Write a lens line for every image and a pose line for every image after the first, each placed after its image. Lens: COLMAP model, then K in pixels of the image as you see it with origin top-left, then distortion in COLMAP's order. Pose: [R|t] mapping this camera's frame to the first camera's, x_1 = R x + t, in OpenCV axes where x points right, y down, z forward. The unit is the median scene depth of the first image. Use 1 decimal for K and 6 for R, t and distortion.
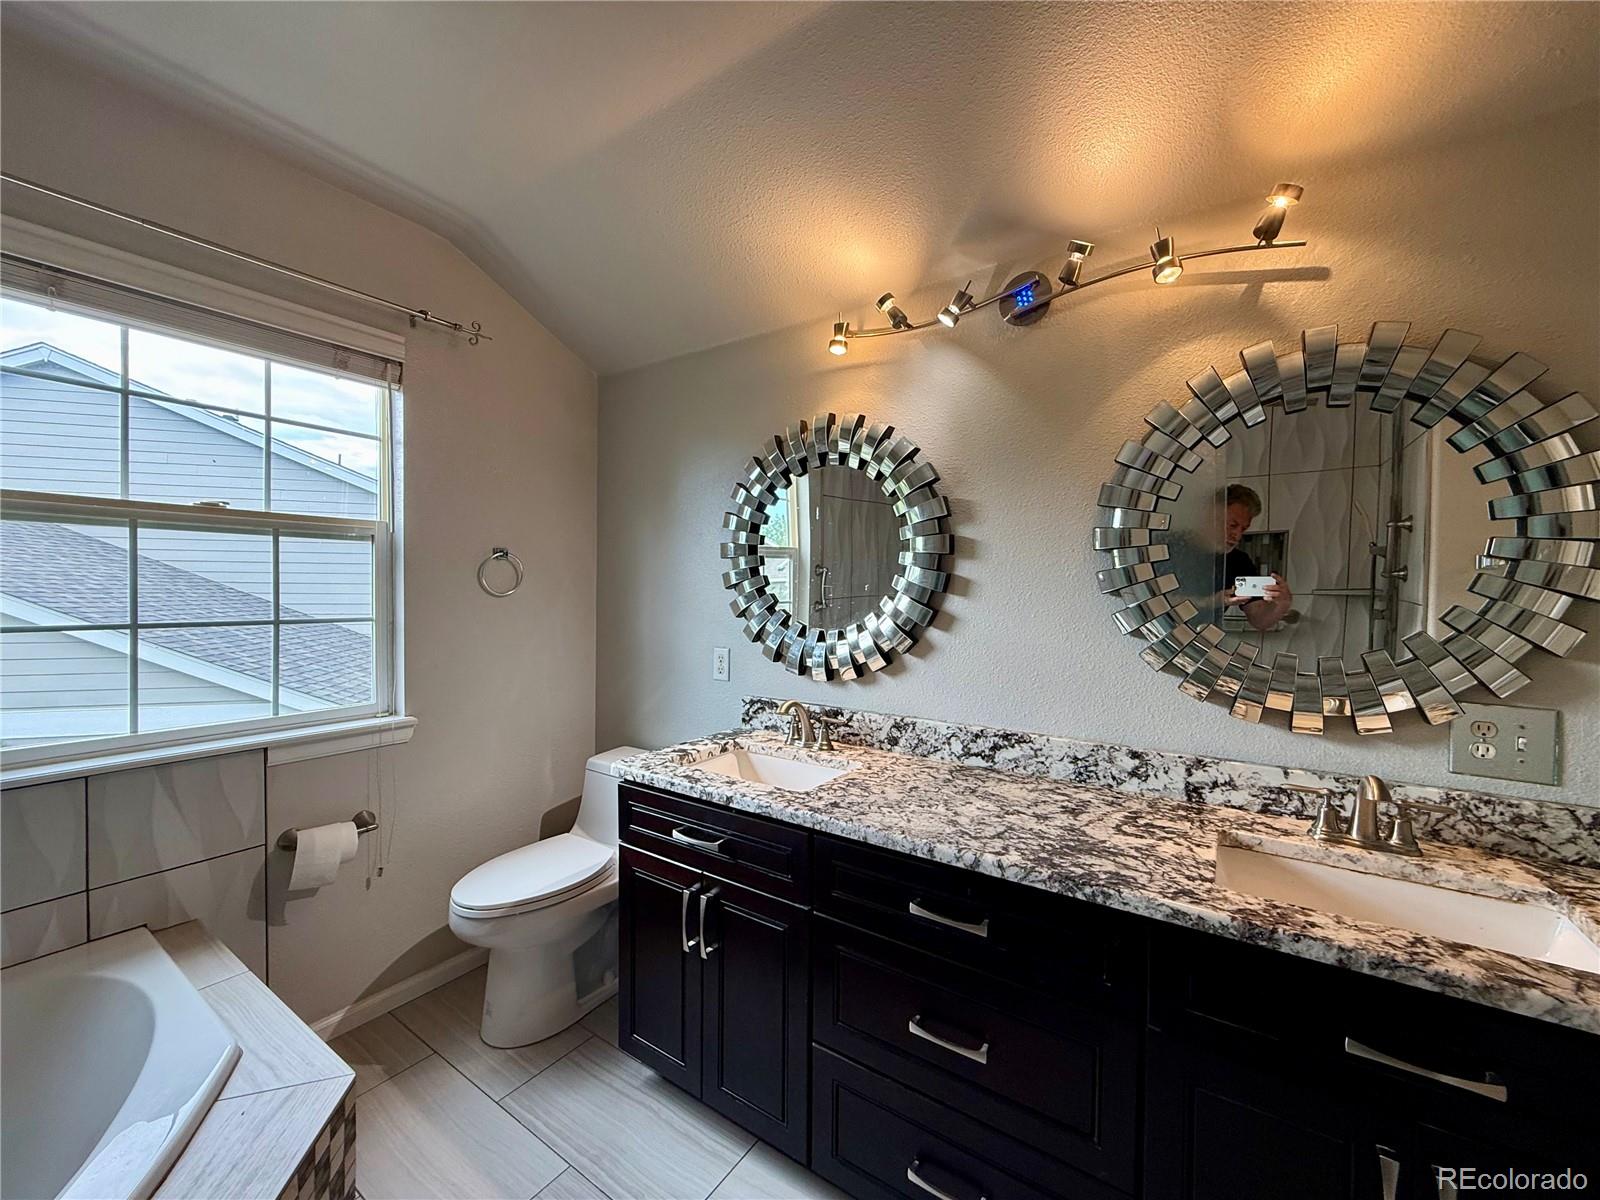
lens RADIAL K [[635.1, 0, 796.1], [0, 635.1, 600.3], [0, 0, 1]] dist [-0.000111, 0.000380]
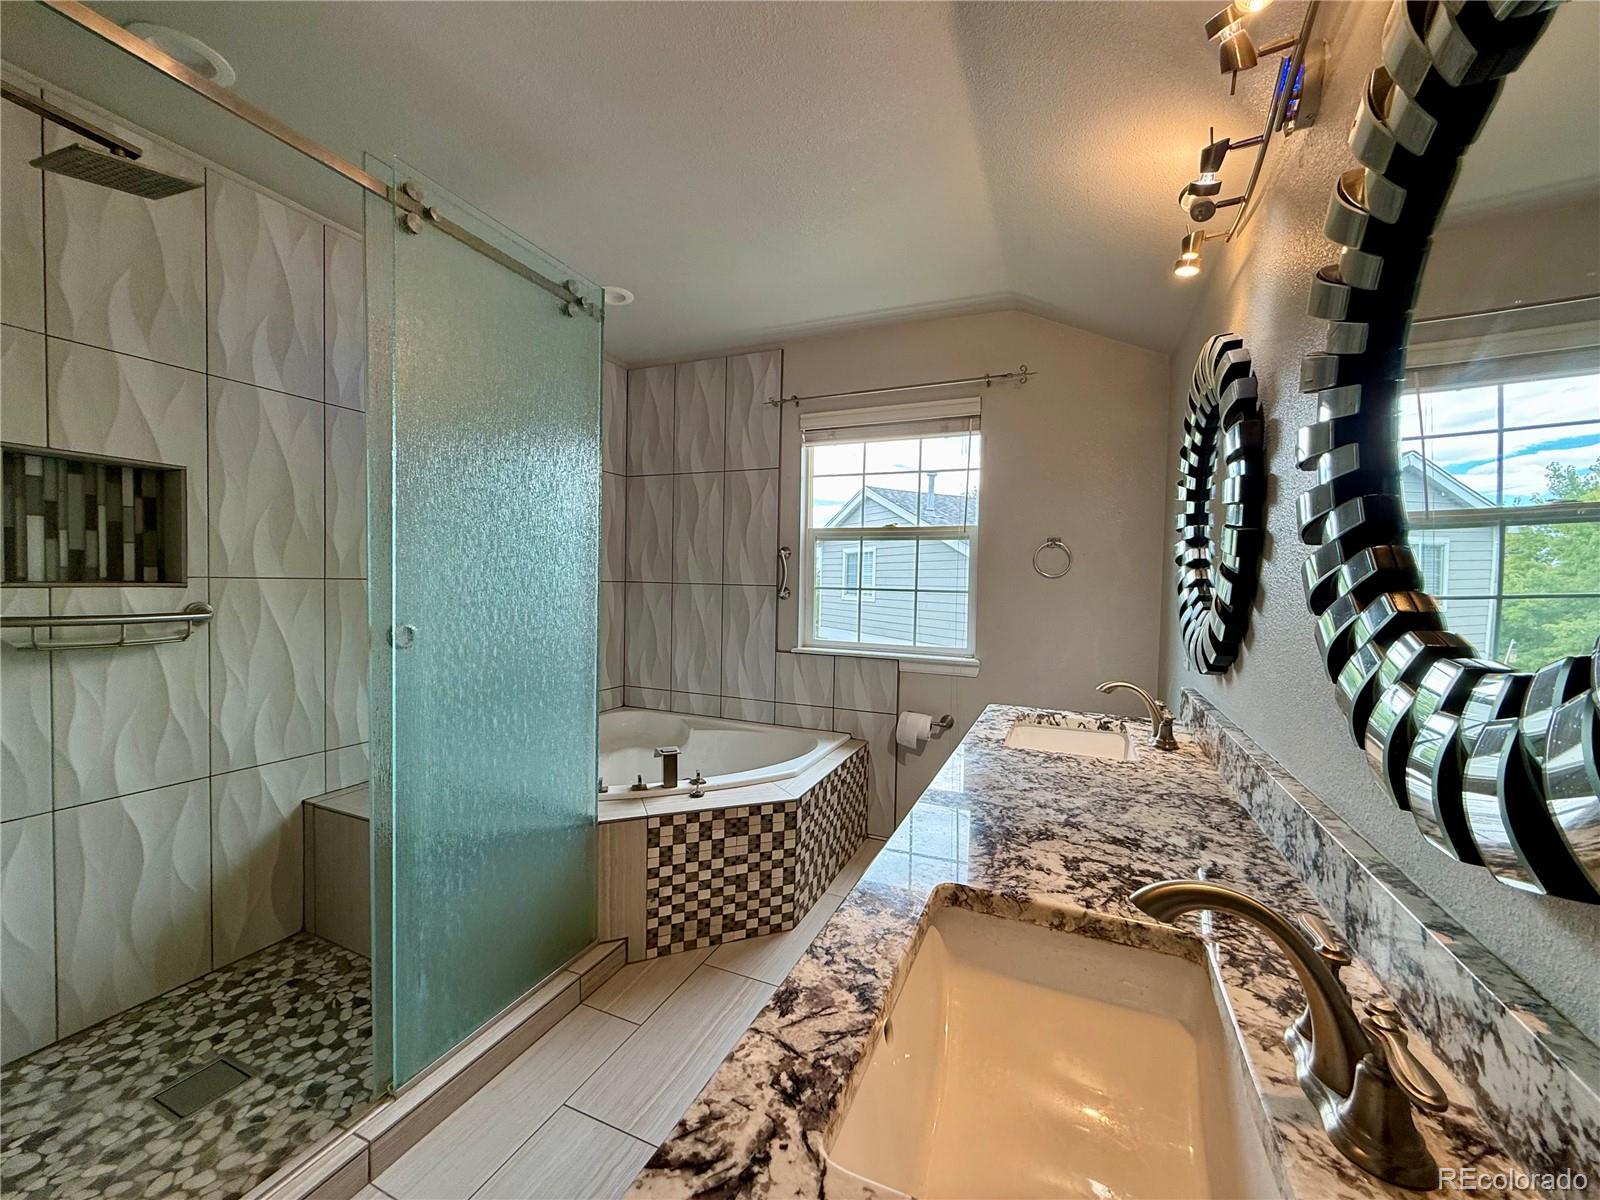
lens RADIAL K [[635.1, 0, 796.1], [0, 635.1, 600.3], [0, 0, 1]] dist [-0.000111, 0.000380]
pose [[0.187778, 0.025475, -0.981881, 0.864382], [-0.036657, 0.999149, 0.018913, 0.042764], [0.981527, 0.032442, 0.188552, 0.387571]]
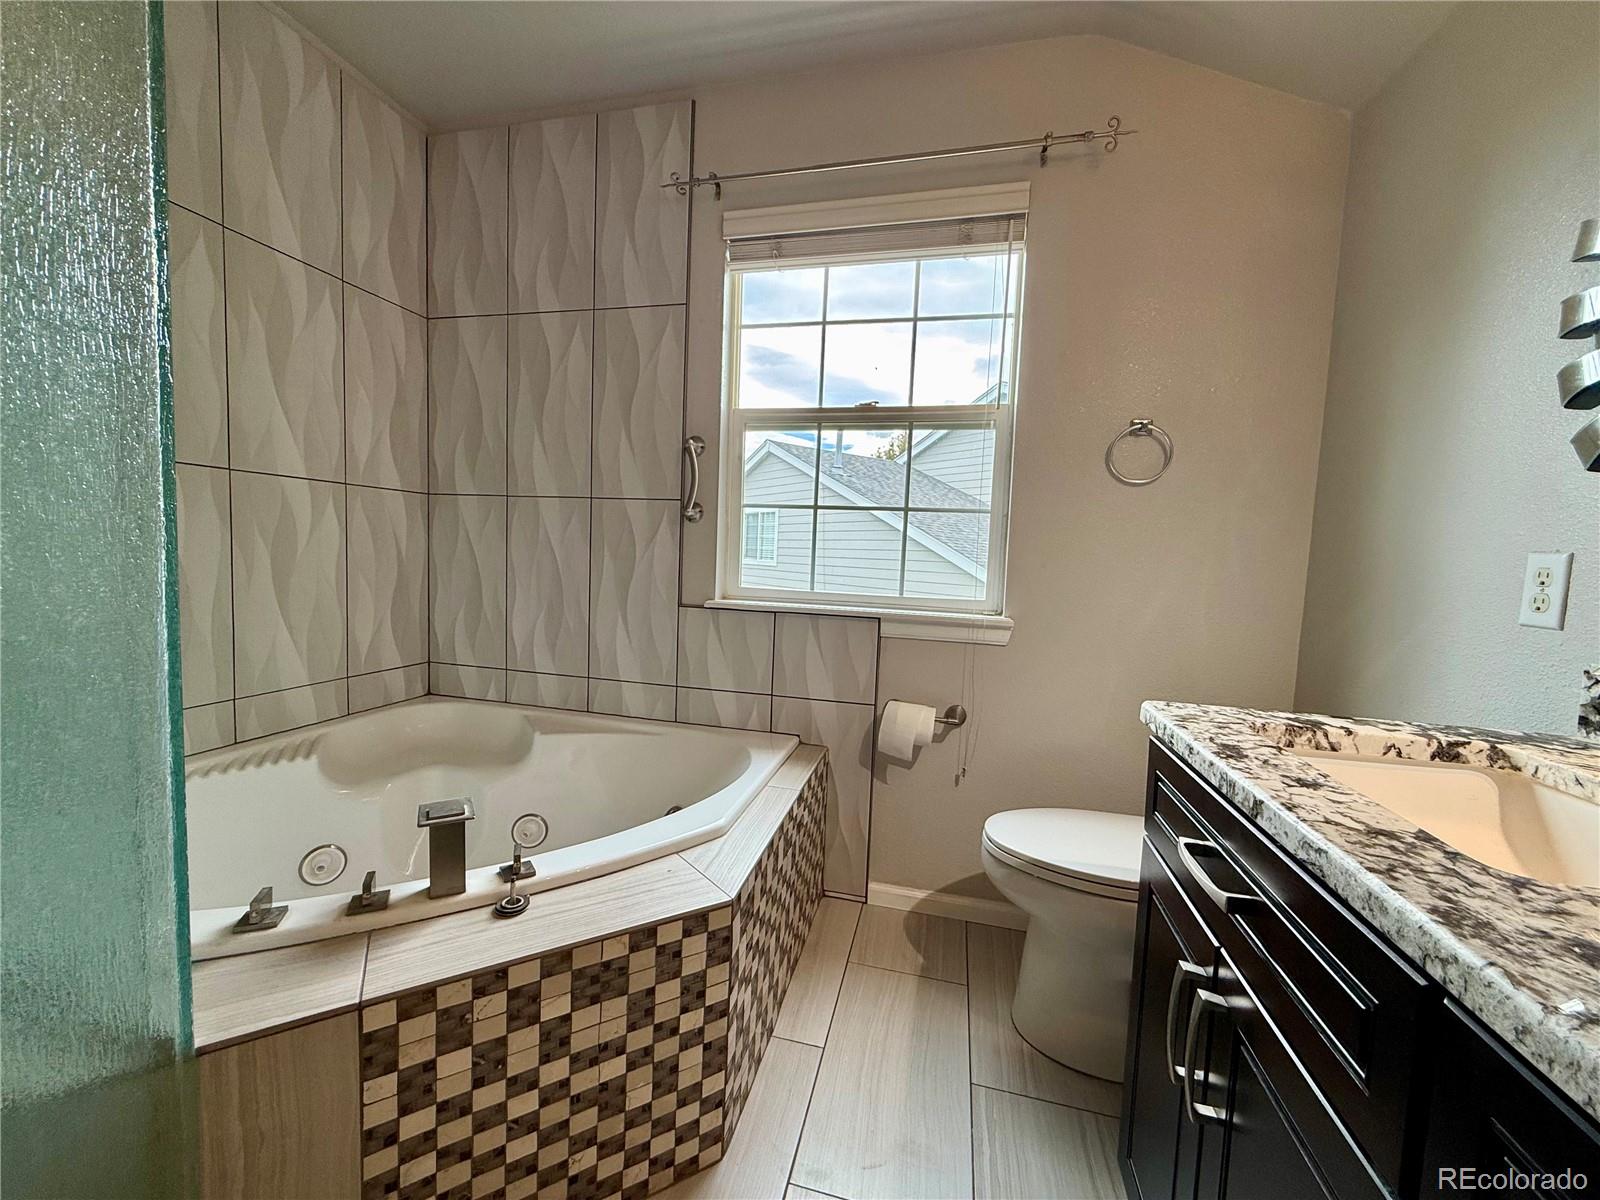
lens RADIAL K [[635.1, 0, 796.1], [0, 635.1, 600.3], [0, 0, 1]] dist [-0.000111, 0.000380]
pose [[0.349046, 0.074588, -0.934132, 0.149249], [-0.053628, 0.996784, 0.059552, 0.144734], [0.935570, 0.029309, 0.351924, 0.482137]]
